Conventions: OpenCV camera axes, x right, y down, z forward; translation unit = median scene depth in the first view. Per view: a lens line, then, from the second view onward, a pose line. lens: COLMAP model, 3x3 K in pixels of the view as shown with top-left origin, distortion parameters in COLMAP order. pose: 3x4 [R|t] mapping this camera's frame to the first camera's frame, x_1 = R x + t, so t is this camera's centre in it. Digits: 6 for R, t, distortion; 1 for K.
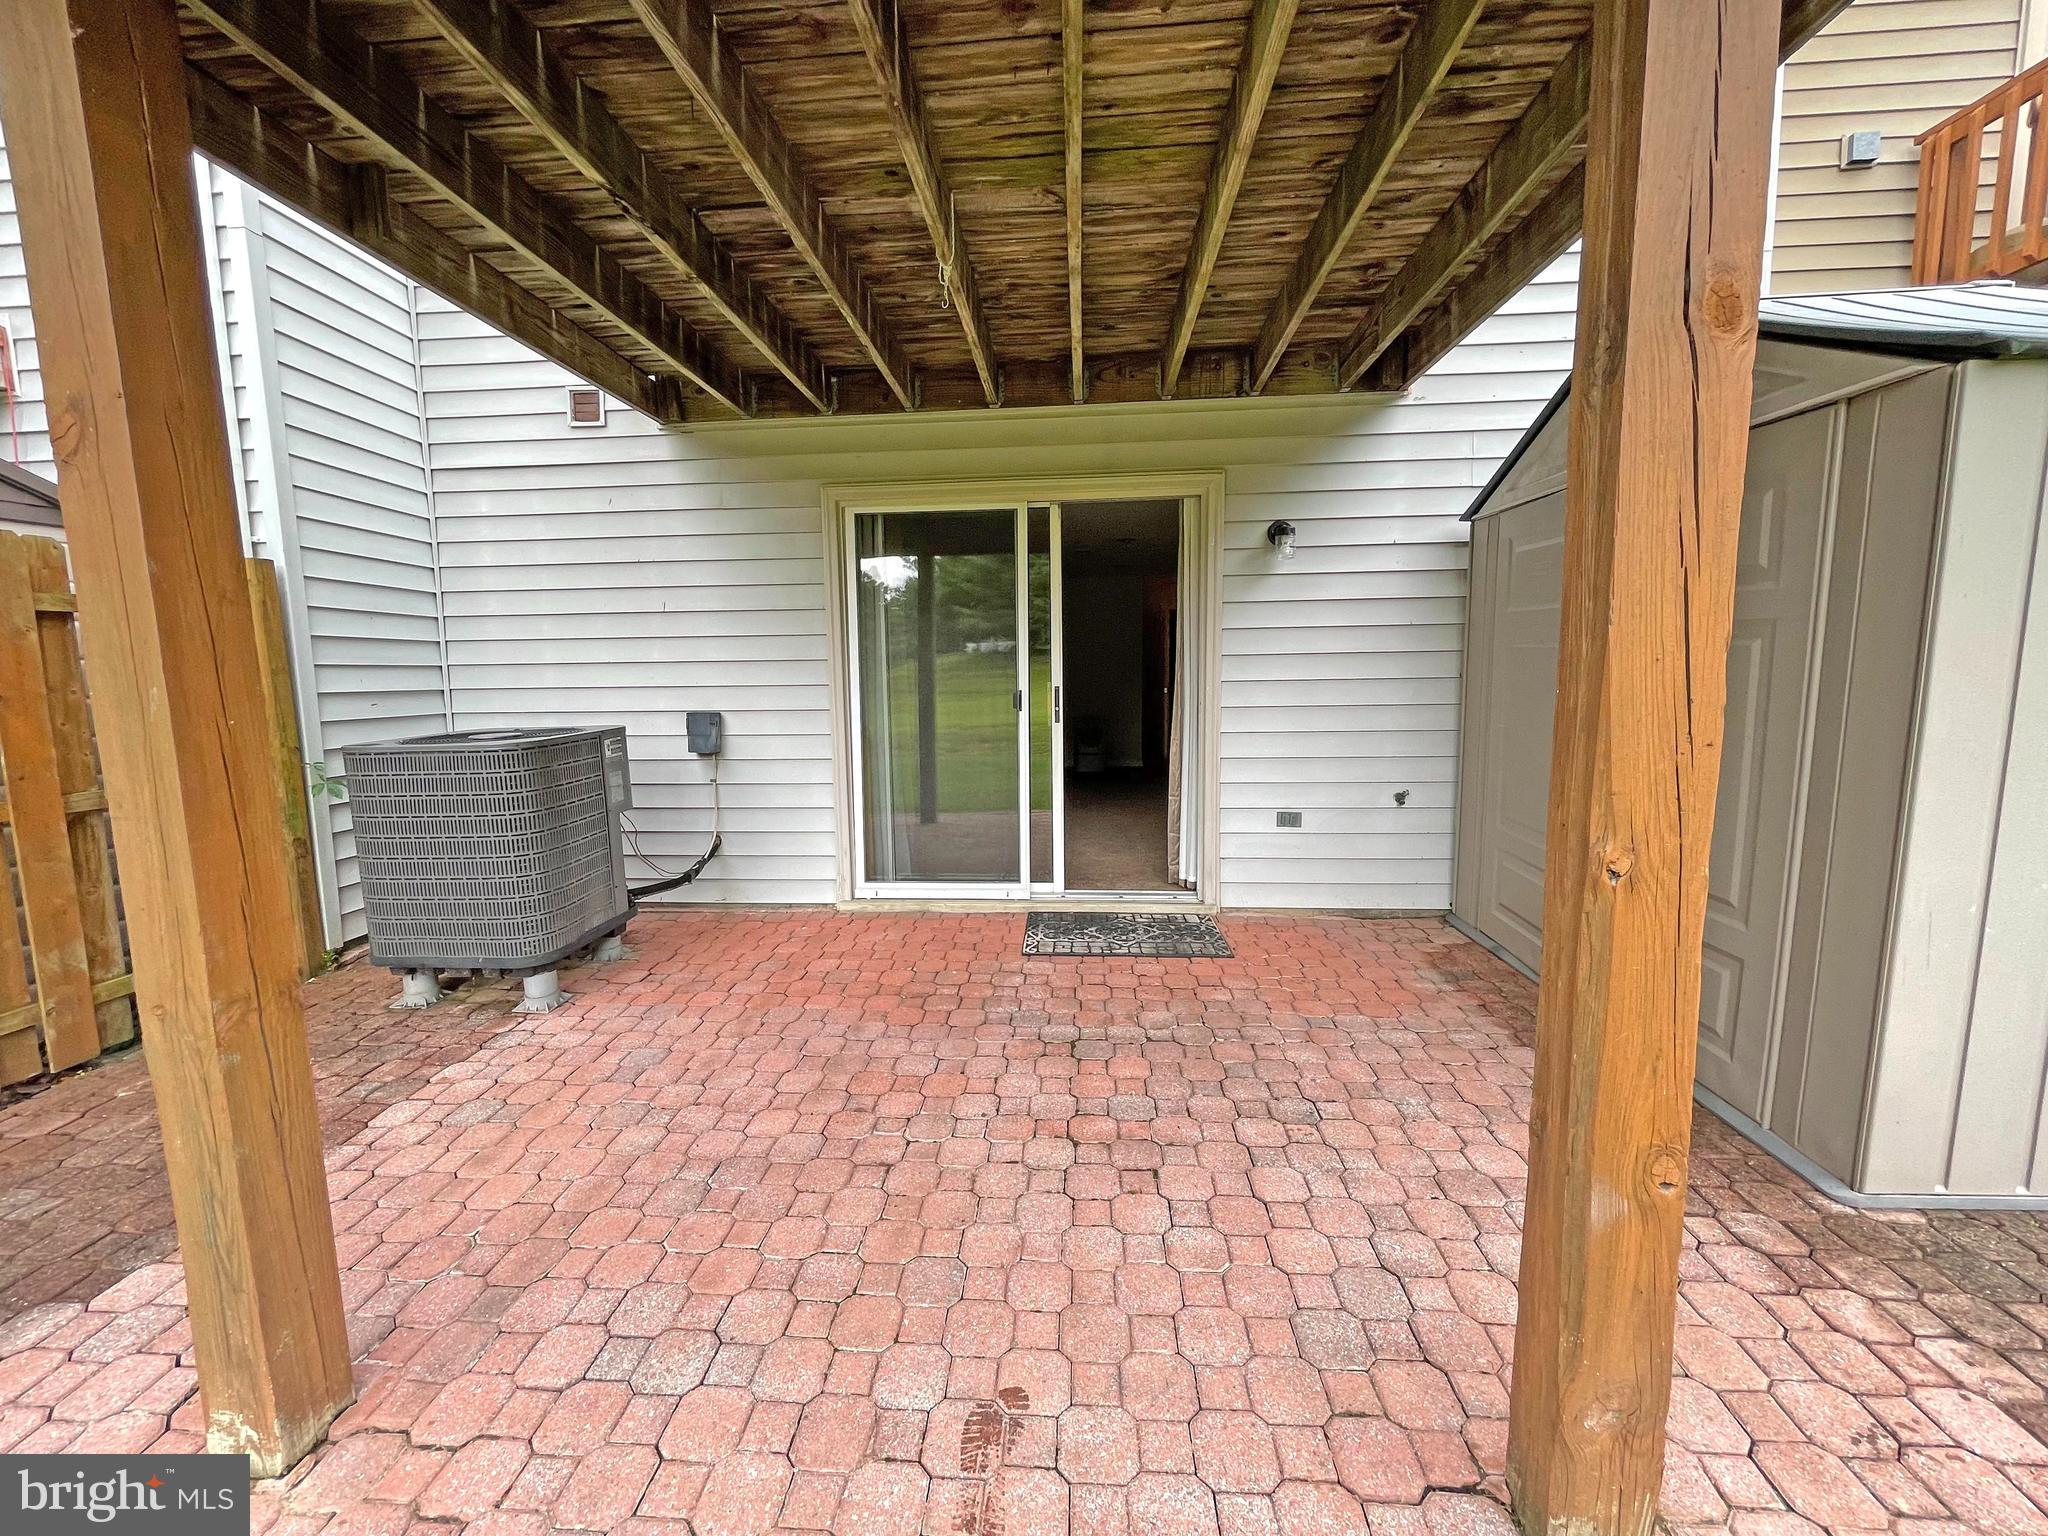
lens RADIAL K [[823.9, 0, 1015.4], [0, 823.9, 763.6], [0, 0, 1]] dist [0.001354, -0.008311]
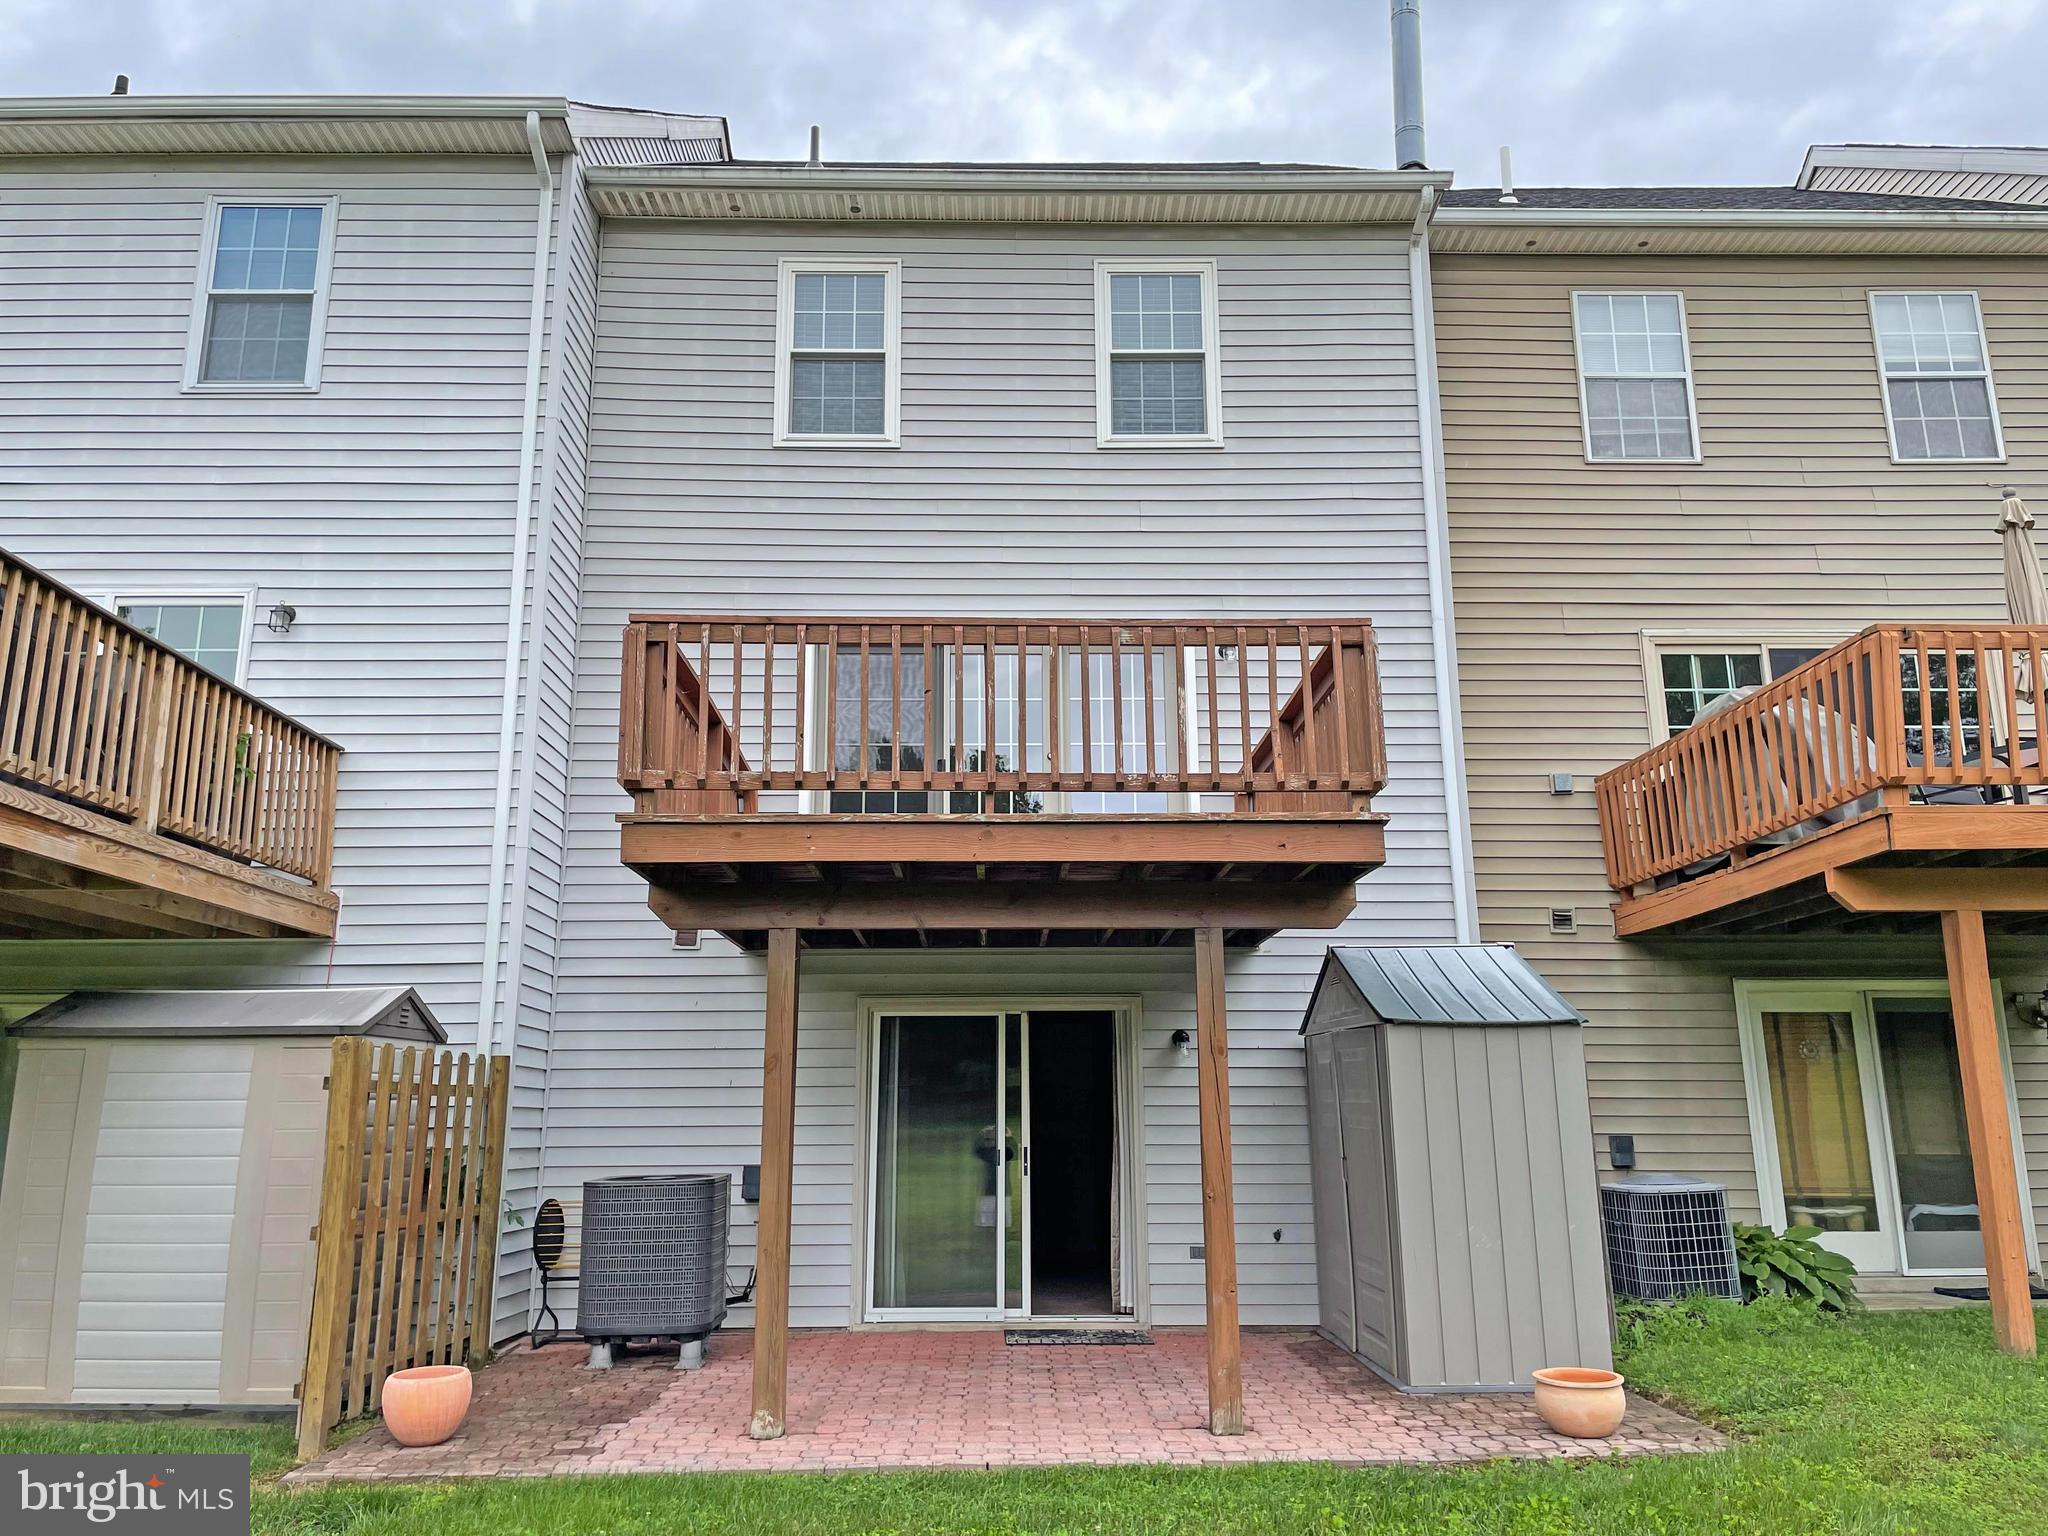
lens RADIAL K [[1555.3, 0, 1018.9], [0, 1555.3, 735.3], [0, 0, 1]] dist [0.078592, -0.096882]
pose [[0.995329, 0.033068, 0.090698, -0.216416], [0.001073, 0.935657, -0.352910, 0.180171], [-0.096532, 0.351359, 0.931251, -1.627949]]
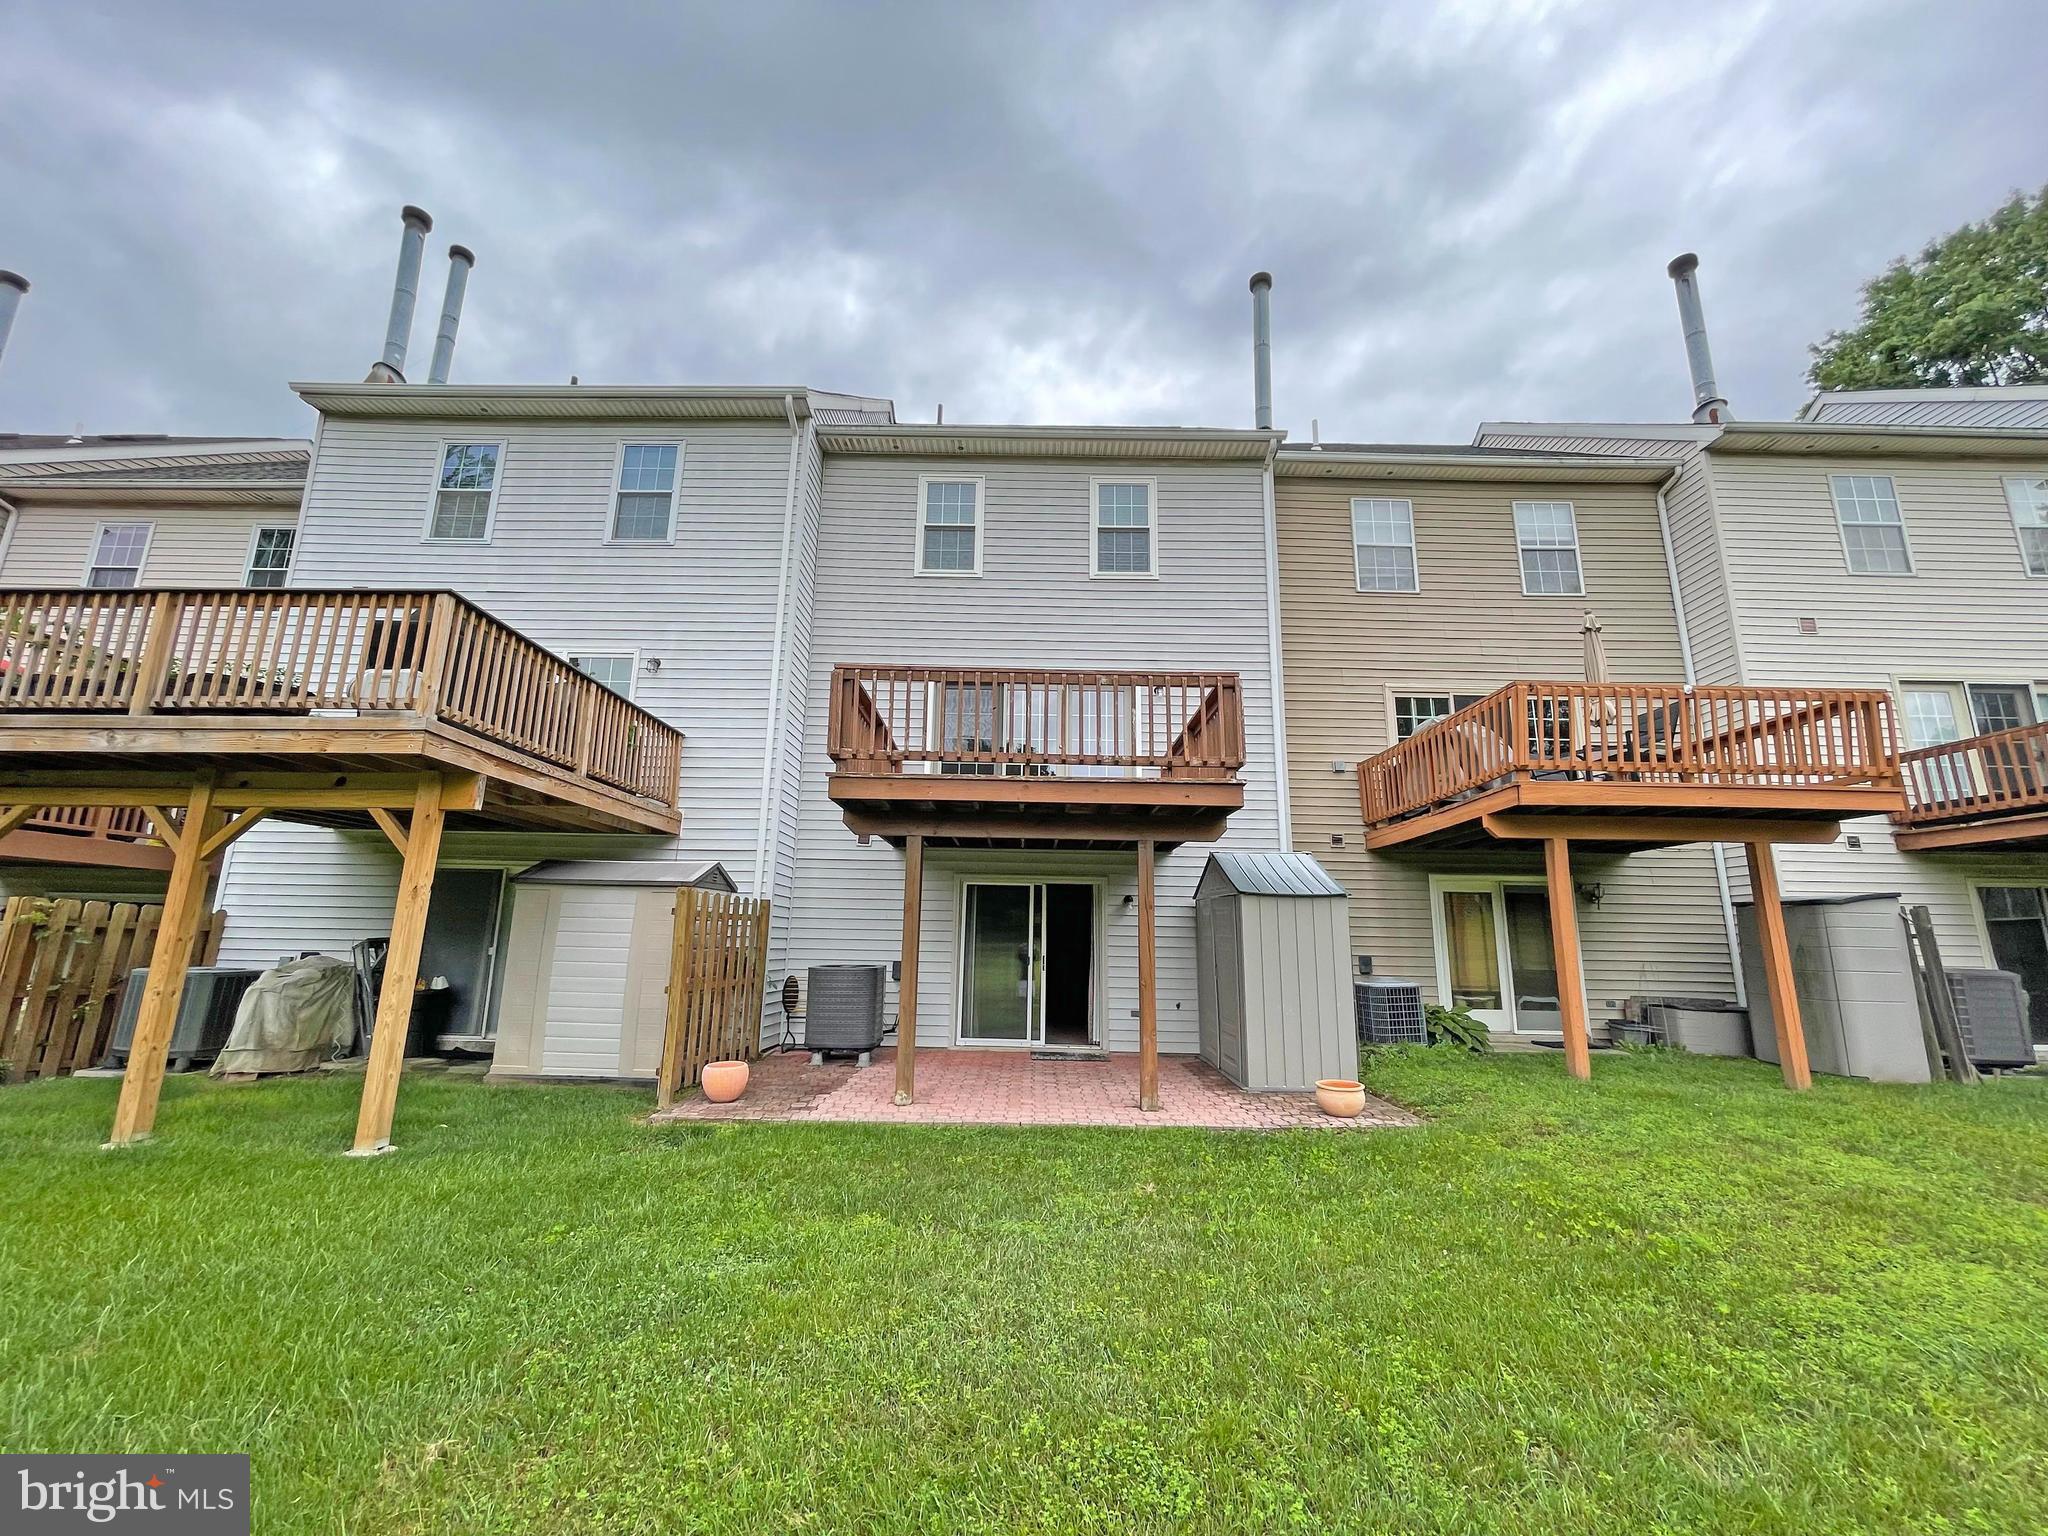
lens RADIAL K [[823.9, 0, 1015.4], [0, 823.9, 763.6], [0, 0, 1]] dist [0.001354, -0.008311]
pose [[0.997177, 0.048246, 0.057540, -0.209912], [-0.027090, 0.945812, -0.323583, 0.168090], [-0.070033, 0.321110, 0.944449, -1.559055]]
